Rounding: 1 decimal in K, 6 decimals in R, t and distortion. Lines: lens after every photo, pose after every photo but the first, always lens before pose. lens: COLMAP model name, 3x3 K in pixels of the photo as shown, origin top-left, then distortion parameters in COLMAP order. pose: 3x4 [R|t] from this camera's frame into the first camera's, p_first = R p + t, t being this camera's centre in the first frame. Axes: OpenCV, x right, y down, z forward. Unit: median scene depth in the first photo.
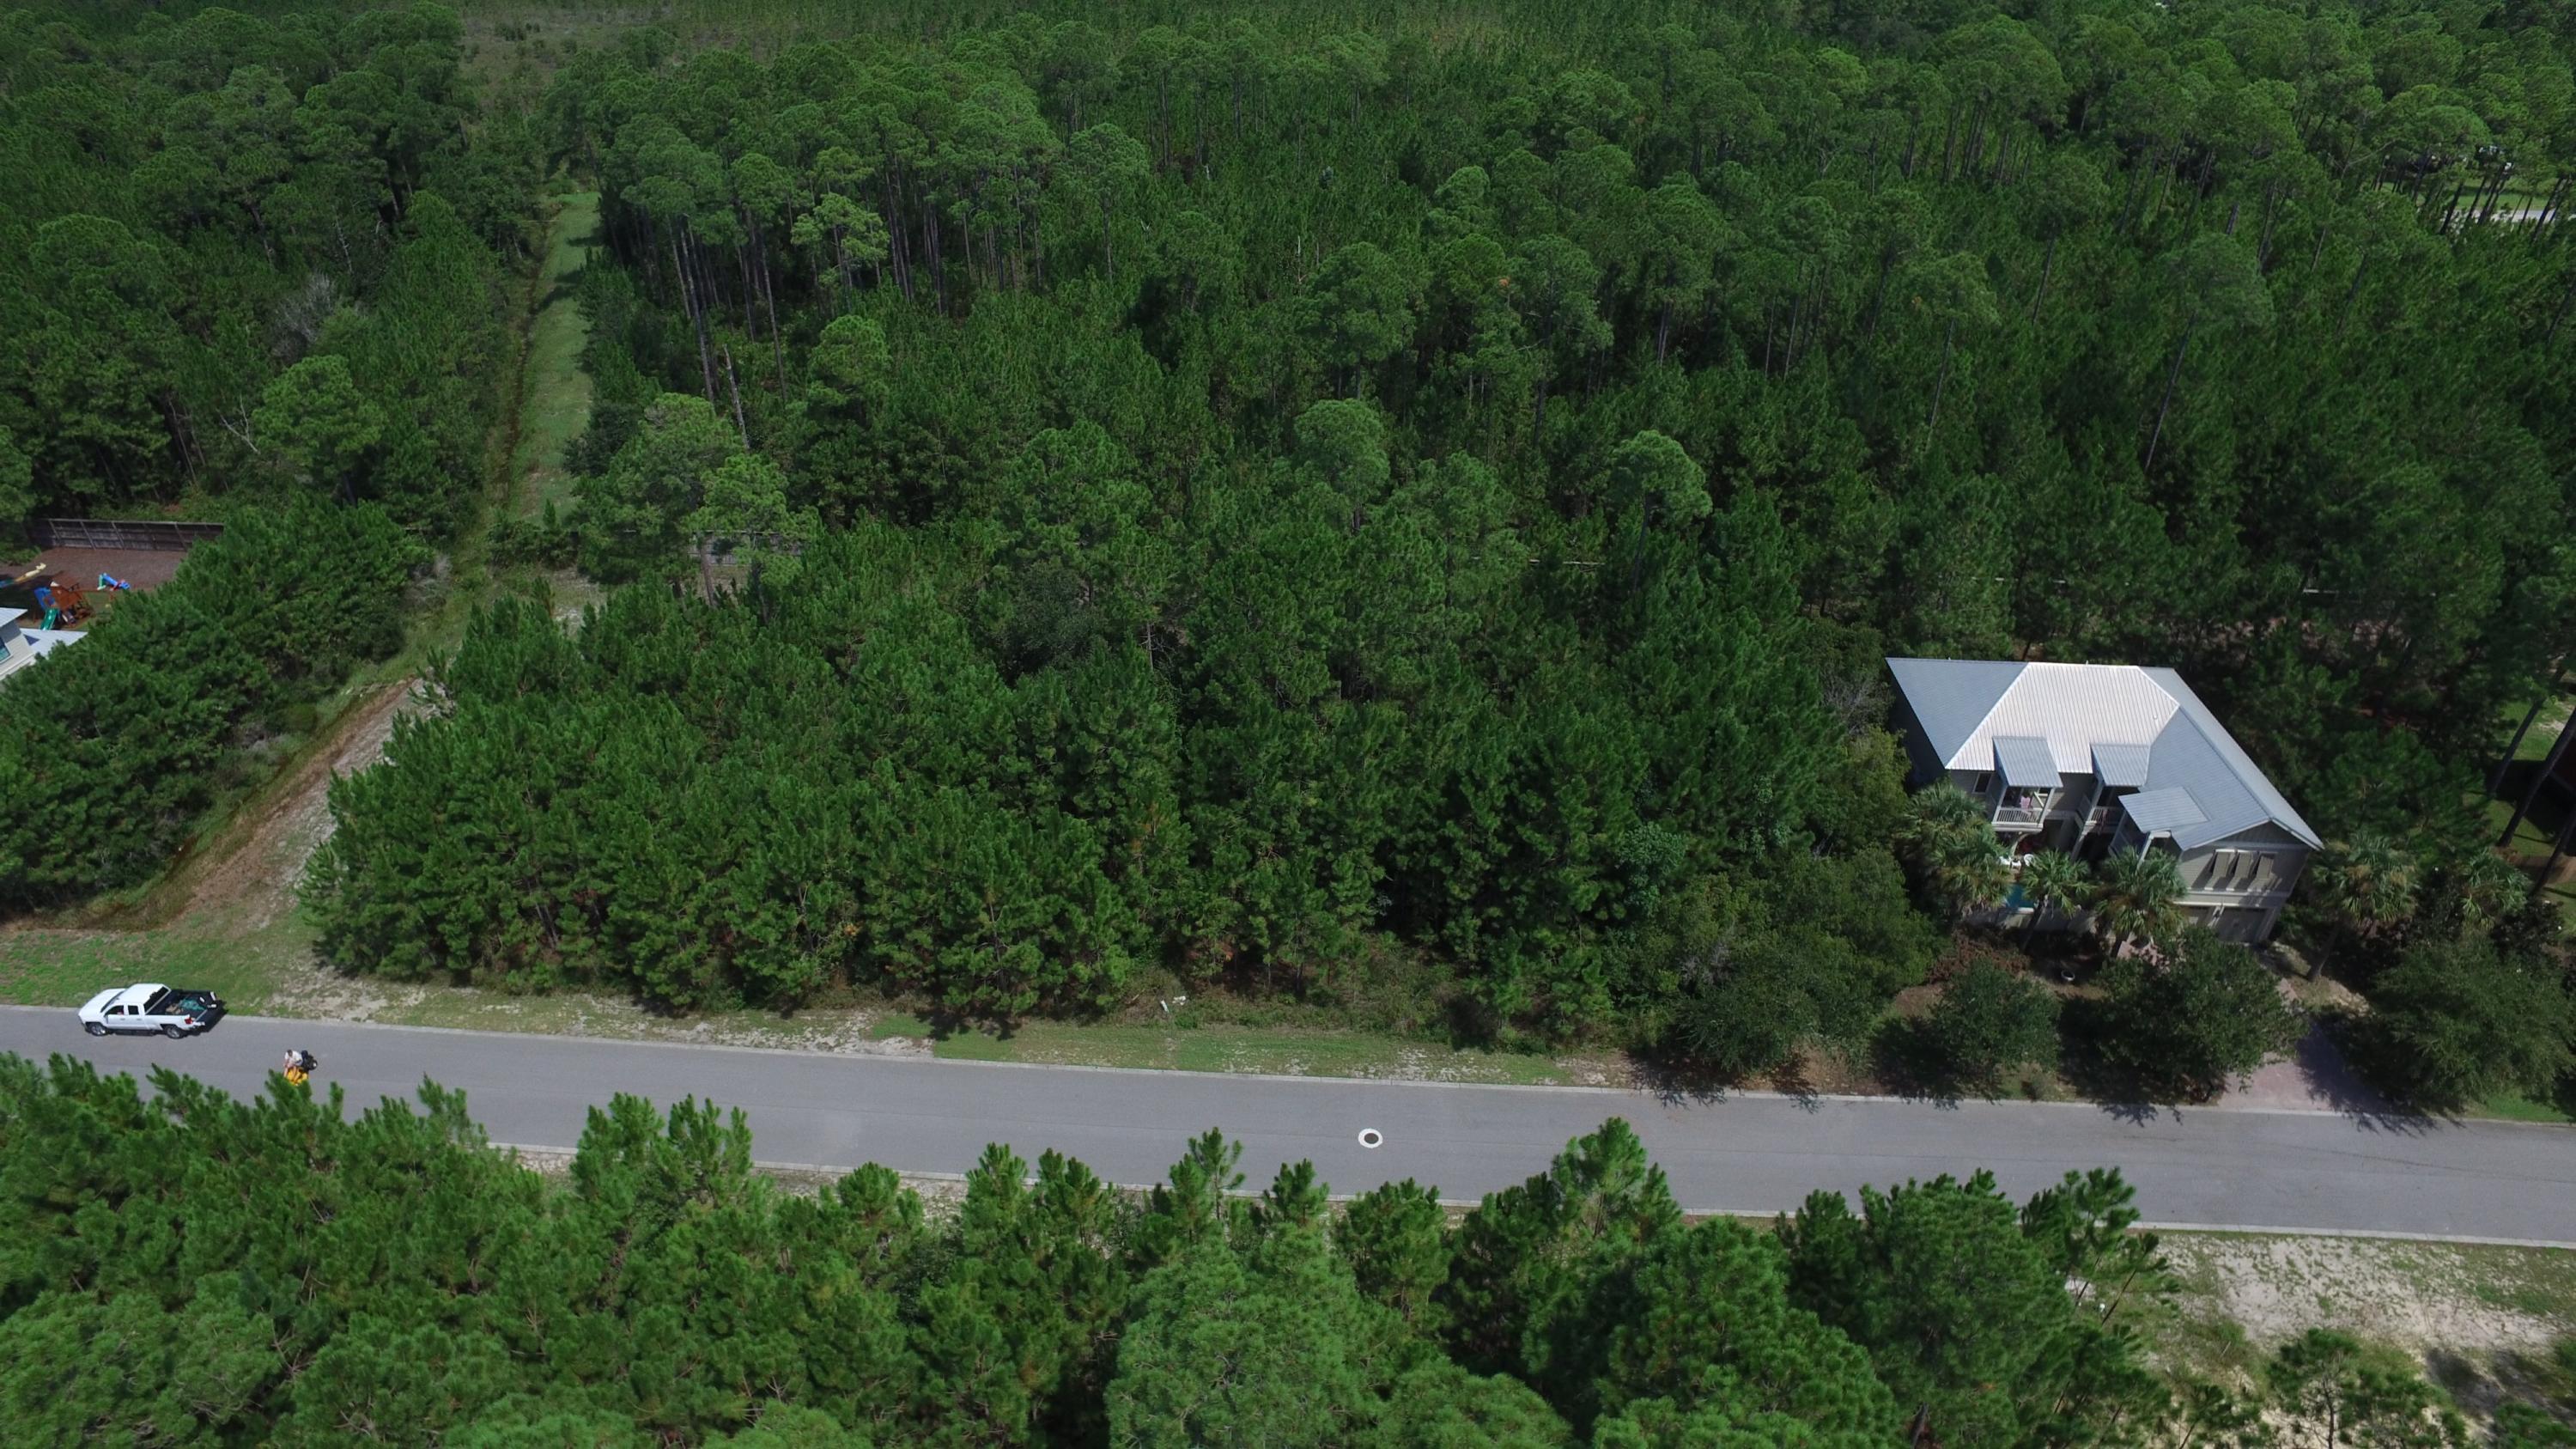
lens RADIAL K [[1467.4, 0, 1288.0], [0, 1467.4, 724.5], [0, 0, 1]] dist [-0.111600, 0.077934]
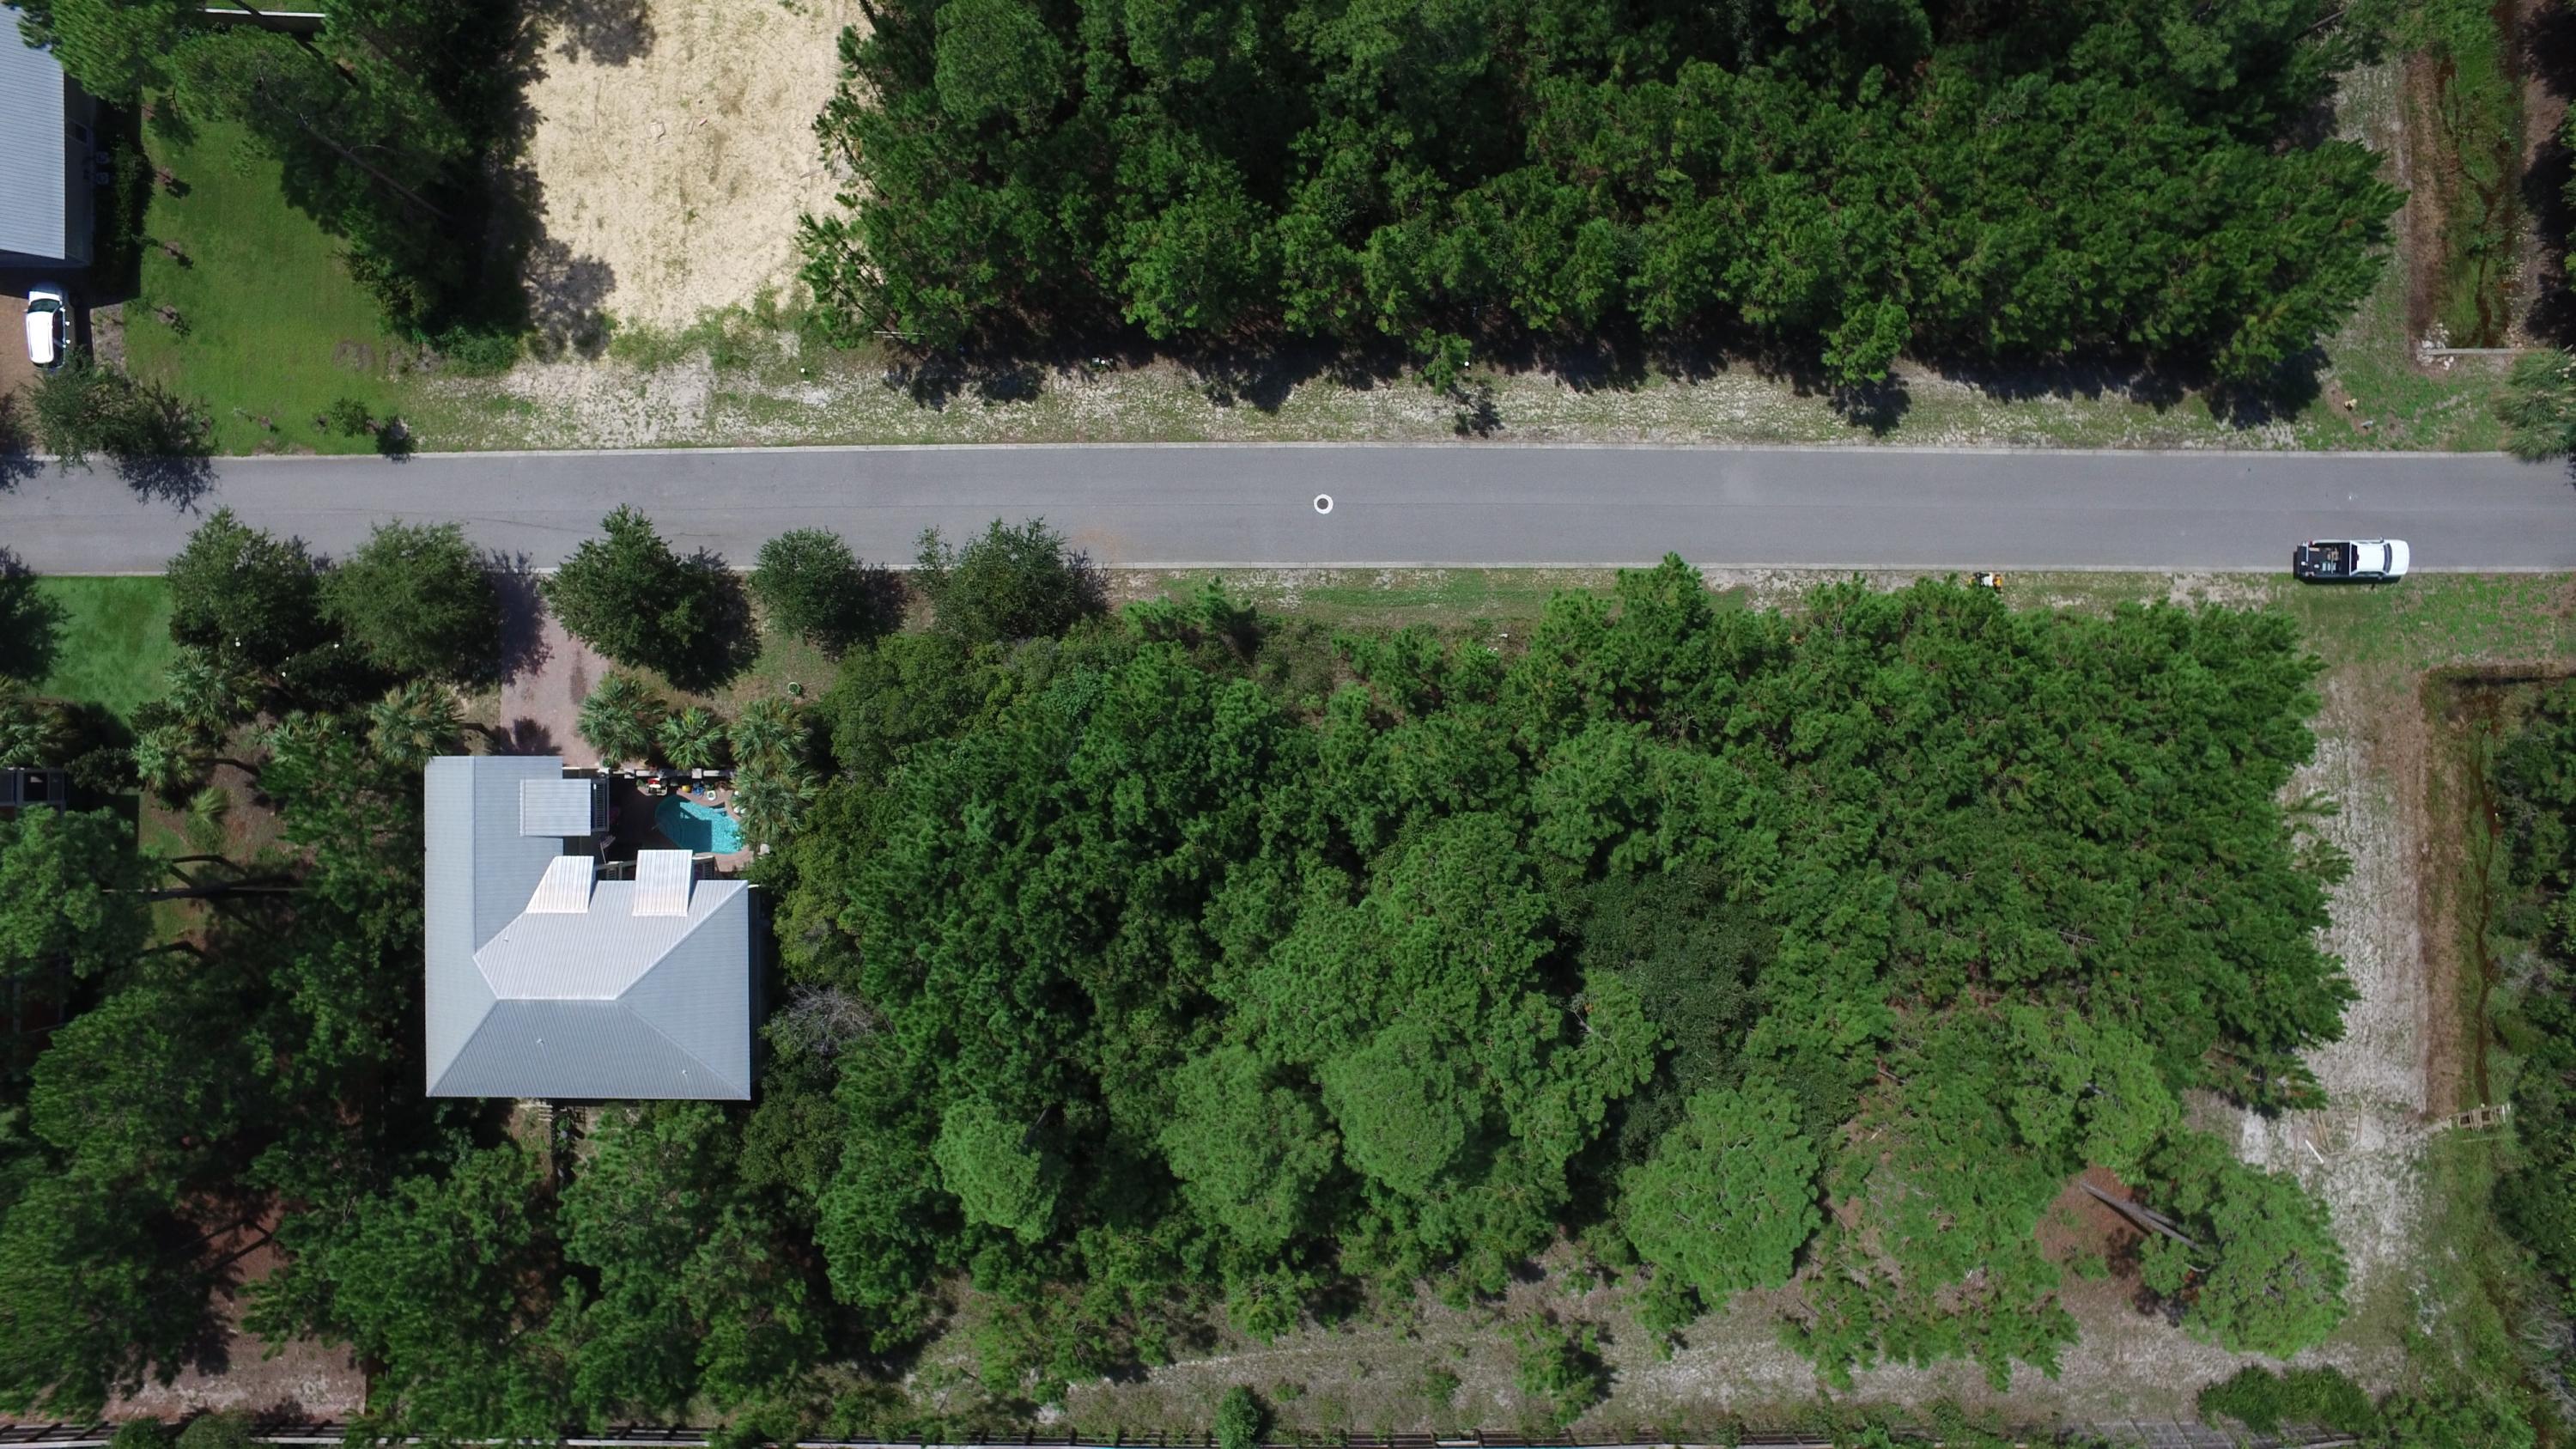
lens RADIAL K [[1467.4, 0, 1288.0], [0, 1467.4, 724.5], [0, 0, 1]] dist [-0.111600, 0.077934]
pose [[-0.998279, 0.057181, -0.013001, 0.109860], [-0.042464, -0.552009, 0.832756, -0.842888], [0.040441, 0.831875, 0.553487, 0.433169]]
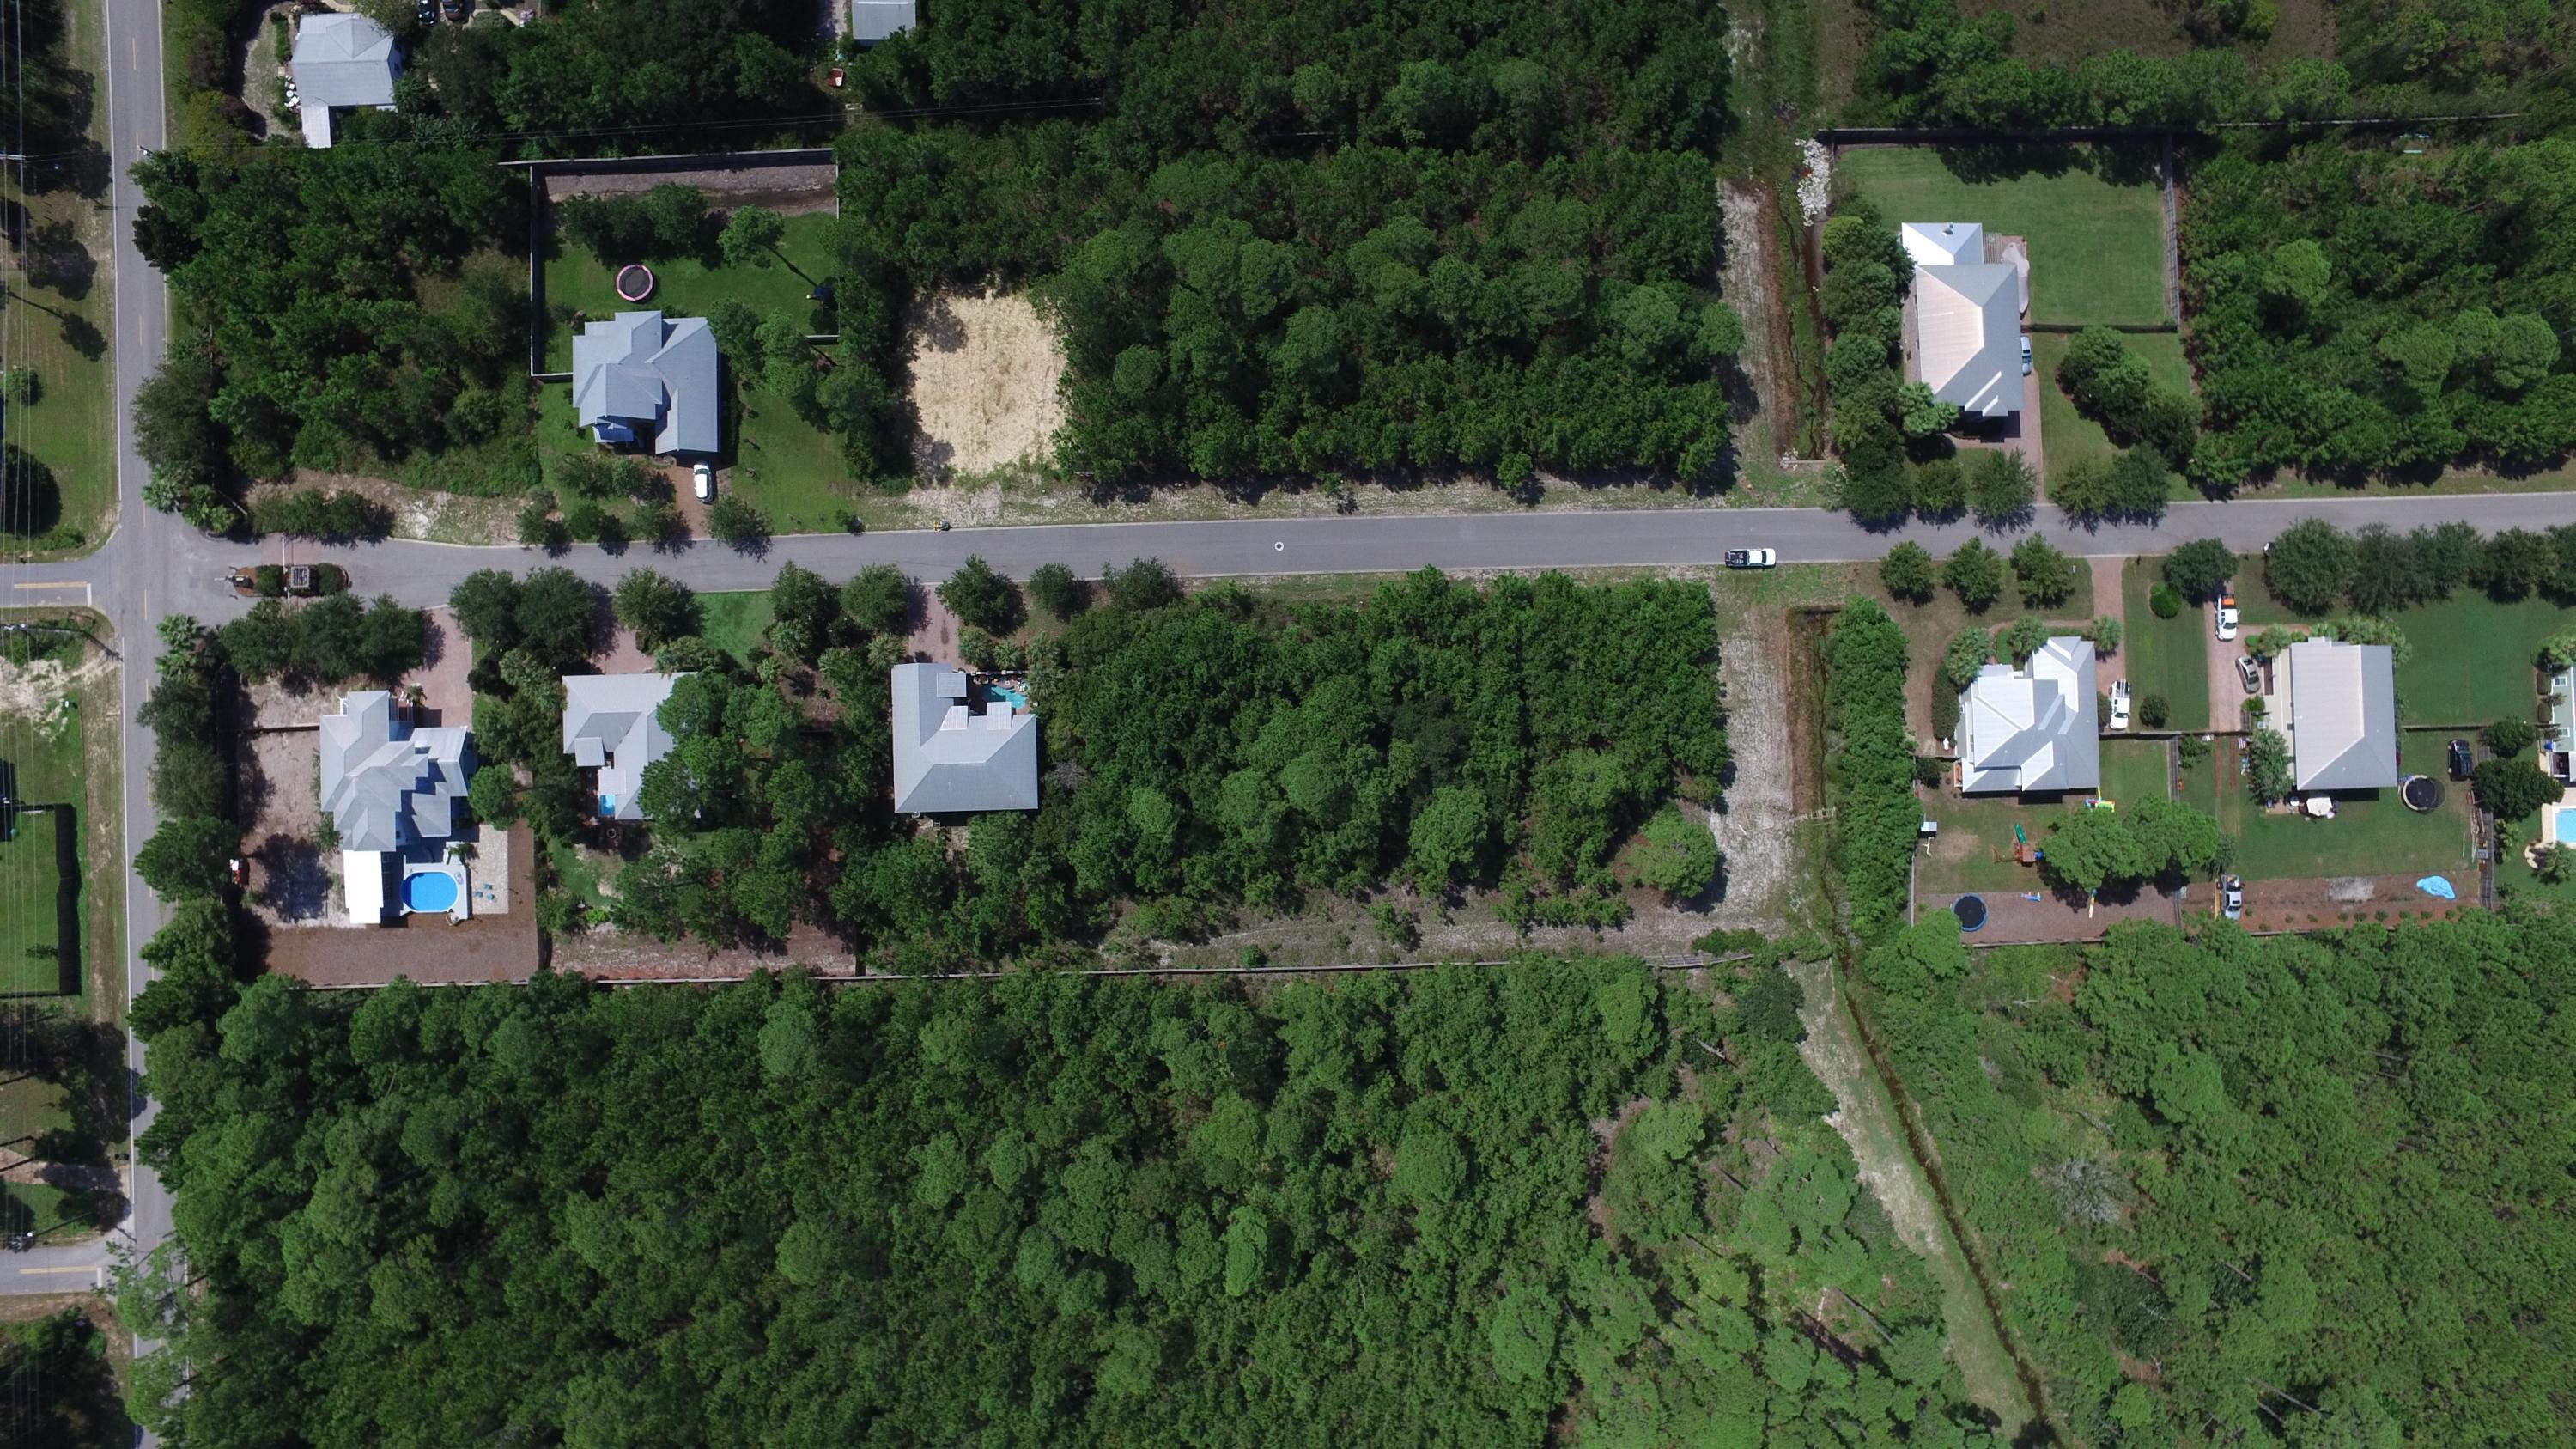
lens RADIAL K [[1467.4, 0, 1288.0], [0, 1467.4, 724.5], [0, 0, 1]] dist [-0.111600, 0.077934]
pose [[-0.996455, 0.082530, -0.016295, 0.109494], [-0.058983, -0.547321, 0.834842, -2.188600], [0.059981, 0.832844, 0.550249, -0.267492]]
